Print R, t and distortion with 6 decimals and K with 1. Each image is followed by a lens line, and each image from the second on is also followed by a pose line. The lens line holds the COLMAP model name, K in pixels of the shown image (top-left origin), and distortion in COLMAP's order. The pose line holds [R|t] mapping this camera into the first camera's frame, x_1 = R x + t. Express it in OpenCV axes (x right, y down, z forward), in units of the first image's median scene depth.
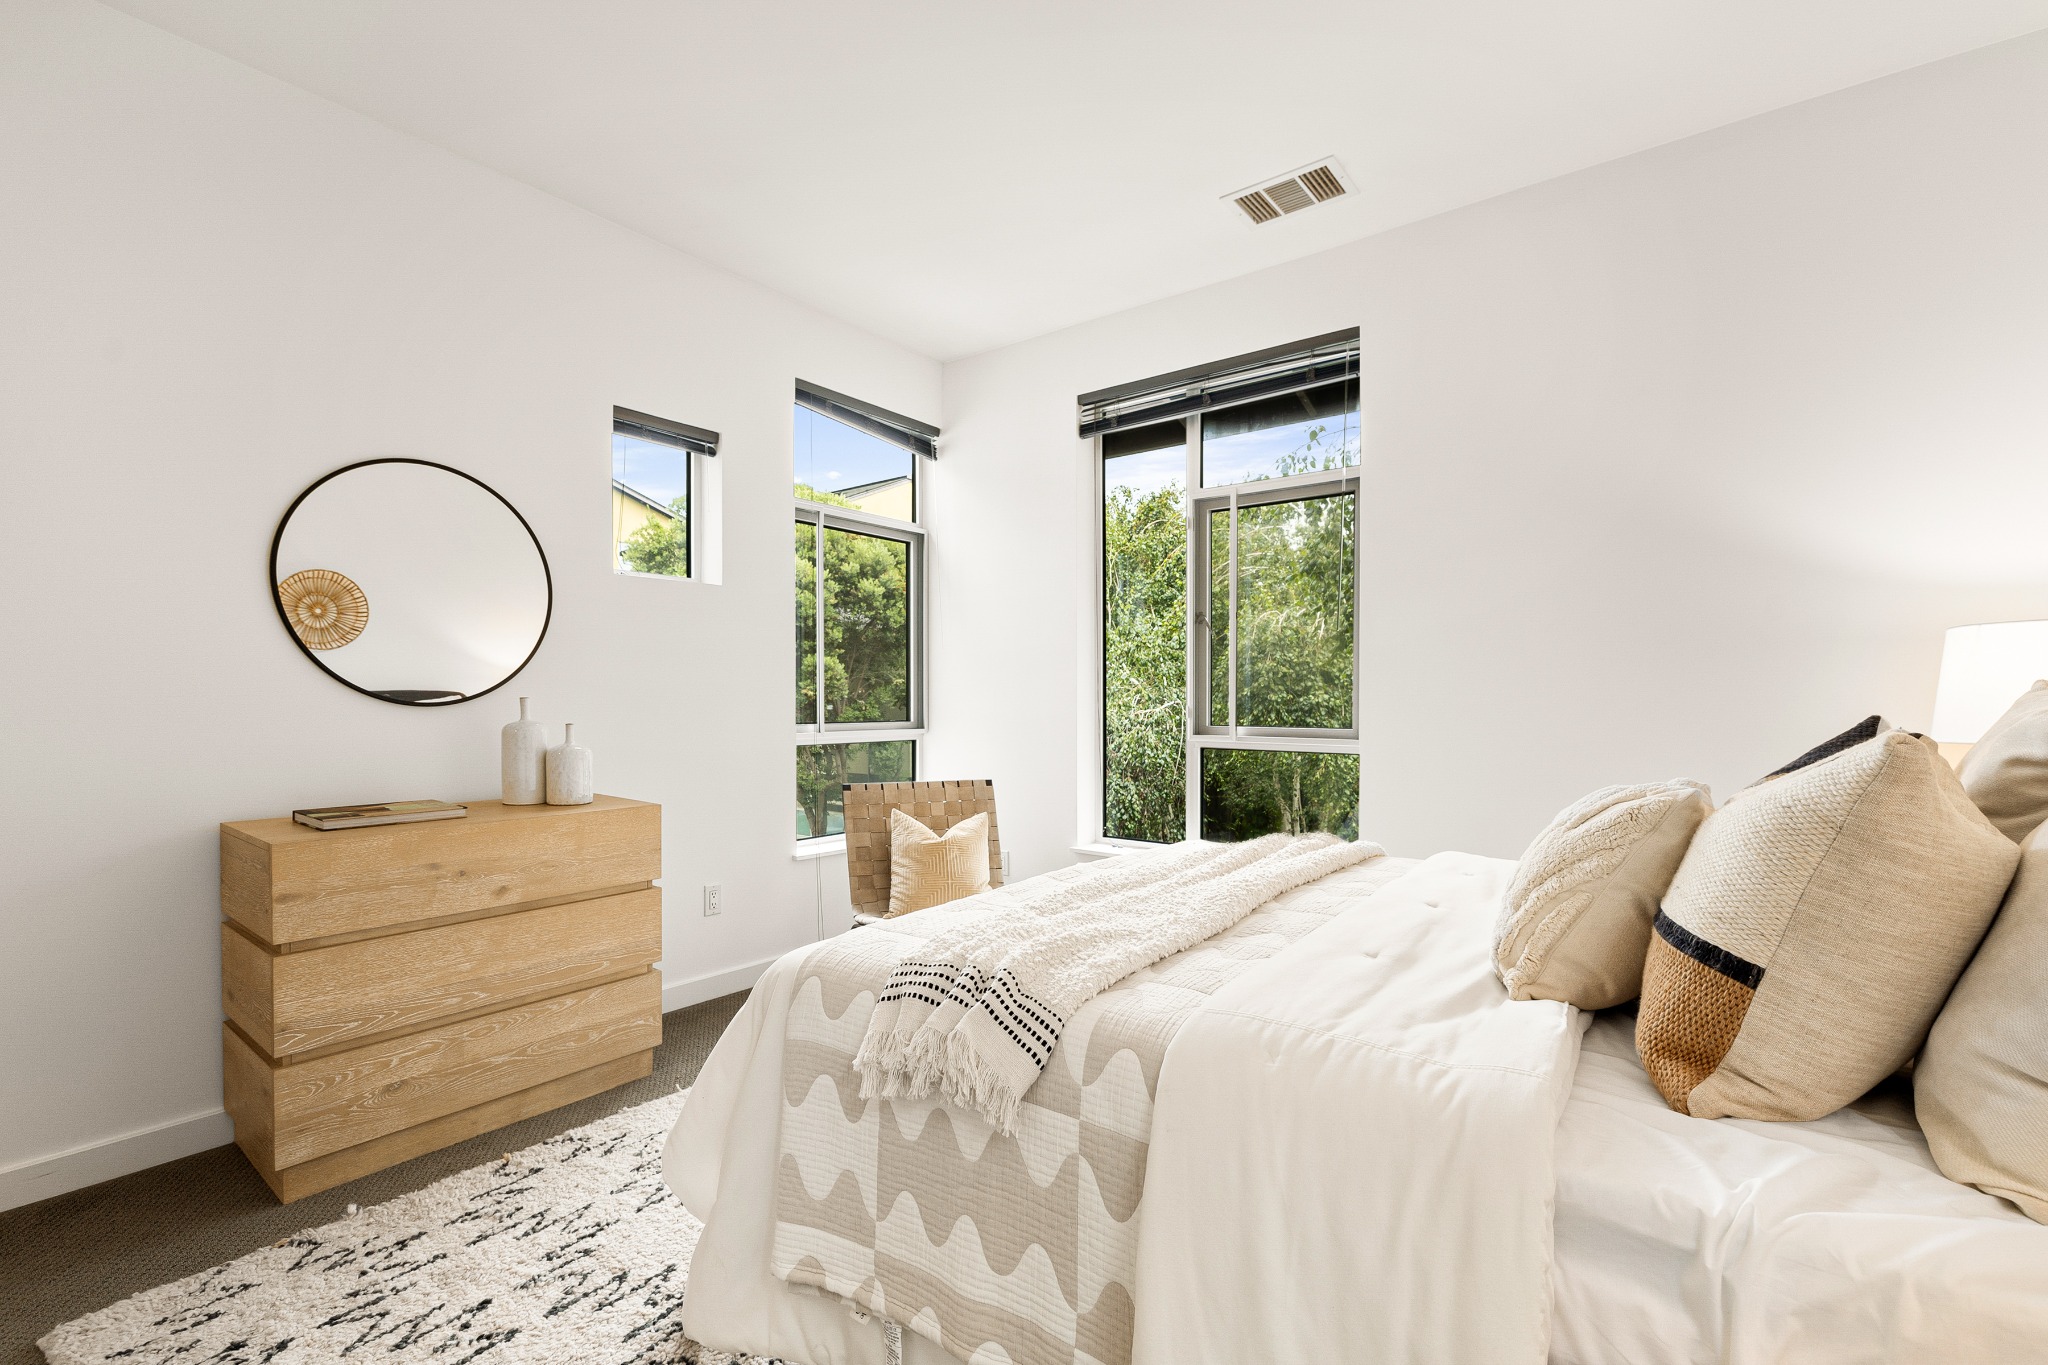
lens RADIAL K [[898.4, 0, 1014.4], [0, 898.4, 694.0], [0, 0, 1]] dist [0.001676, 0.000212]
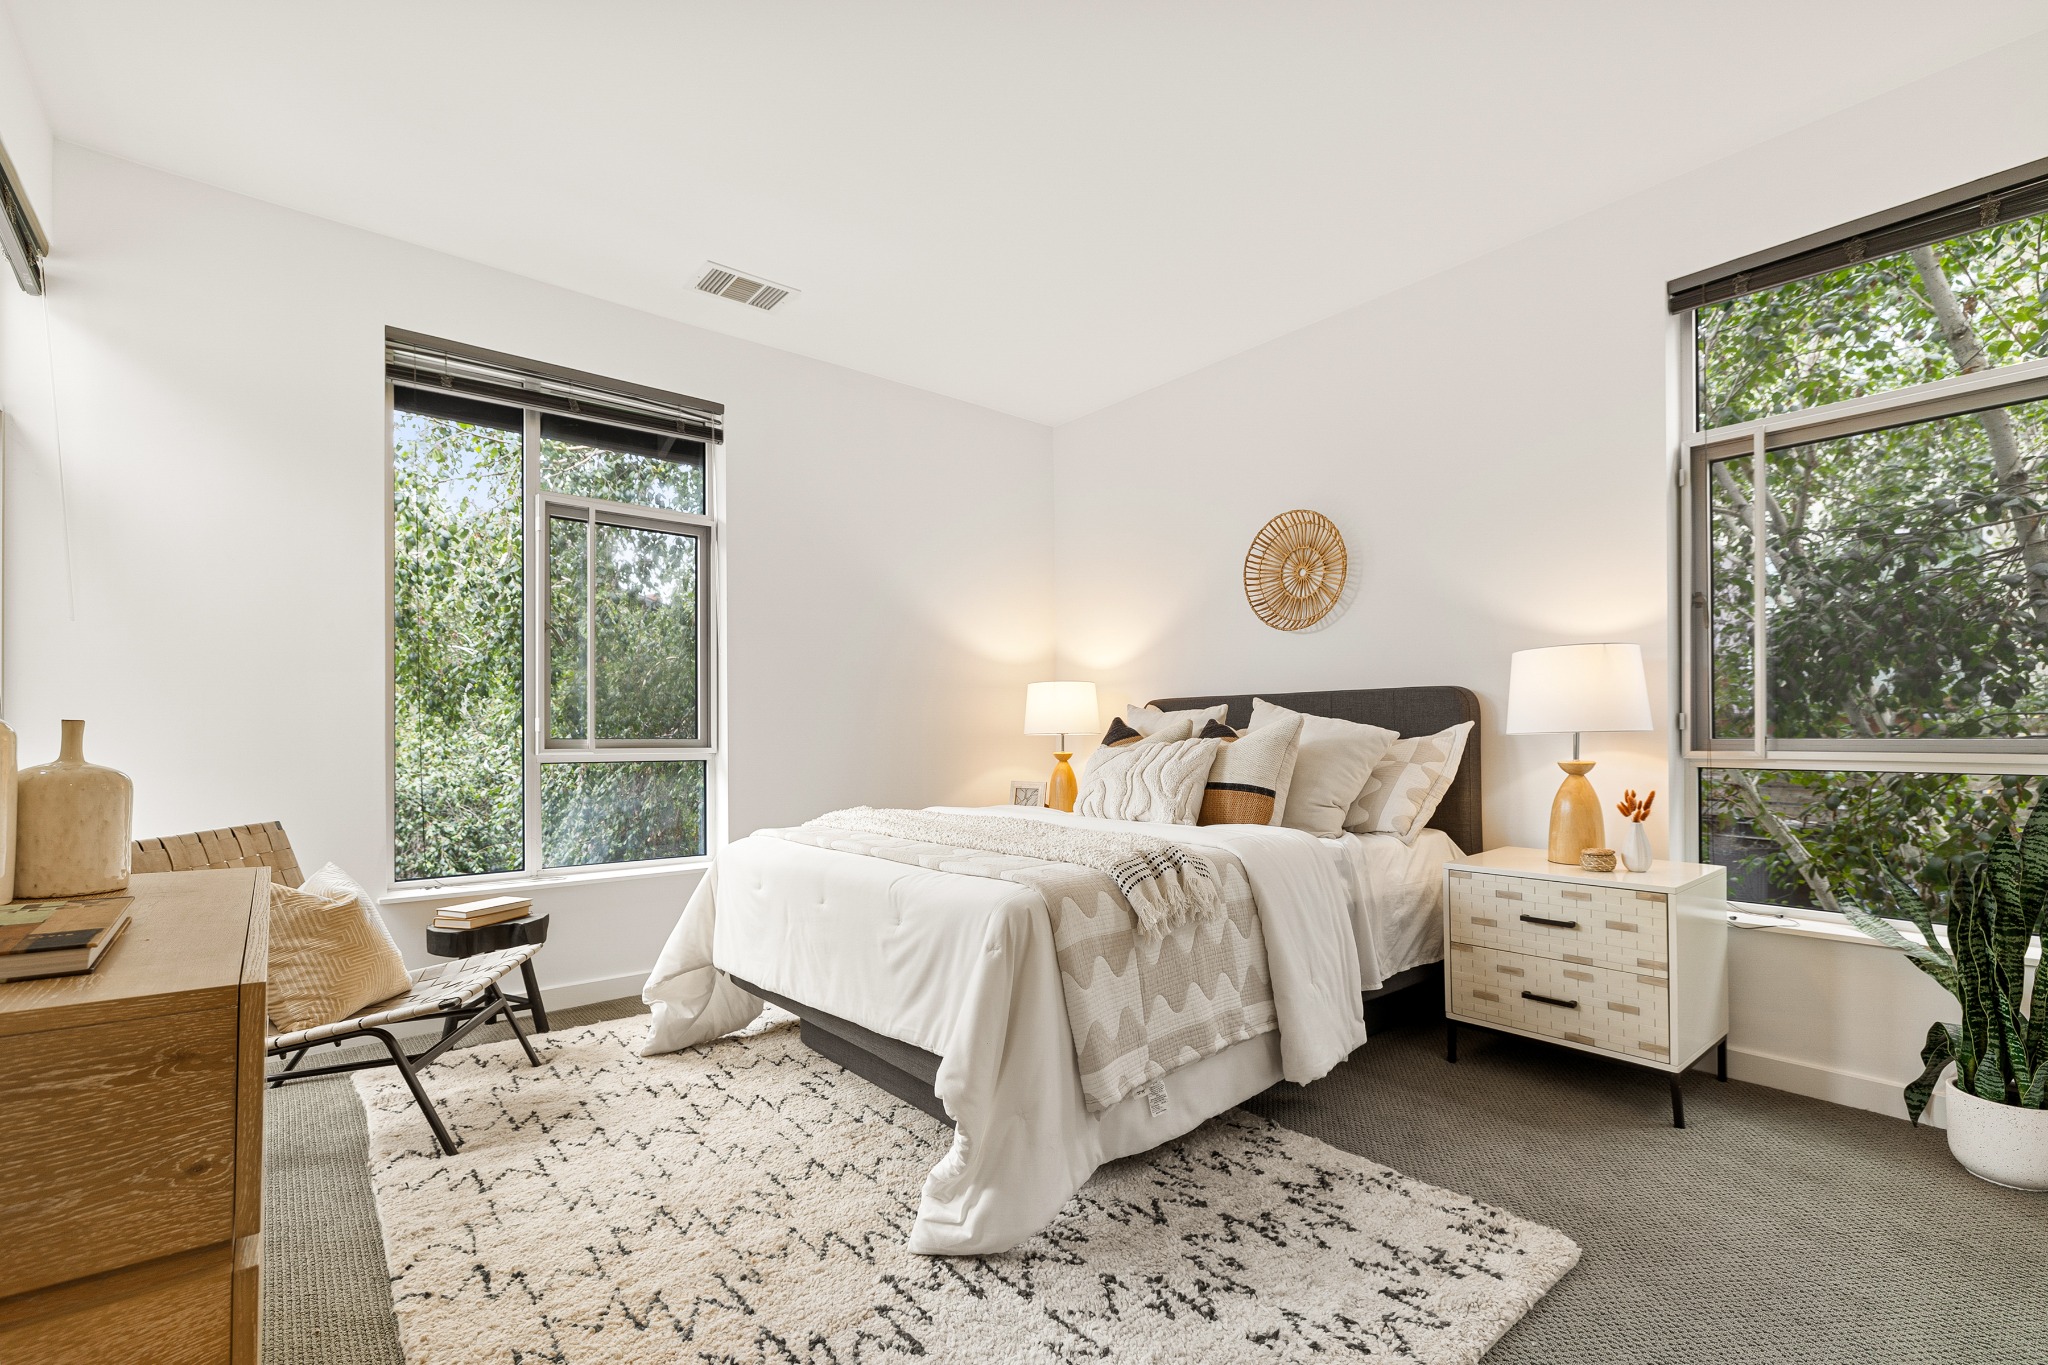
lens RADIAL K [[898.4, 0, 1014.4], [0, 898.4, 694.0], [0, 0, 1]] dist [0.001676, 0.000212]
pose [[0.227609, 0.035630, 0.973101, -0.766236], [-0.000743, 0.999336, -0.036417, 0.028937], [-0.973752, 0.007566, 0.227484, 0.377509]]
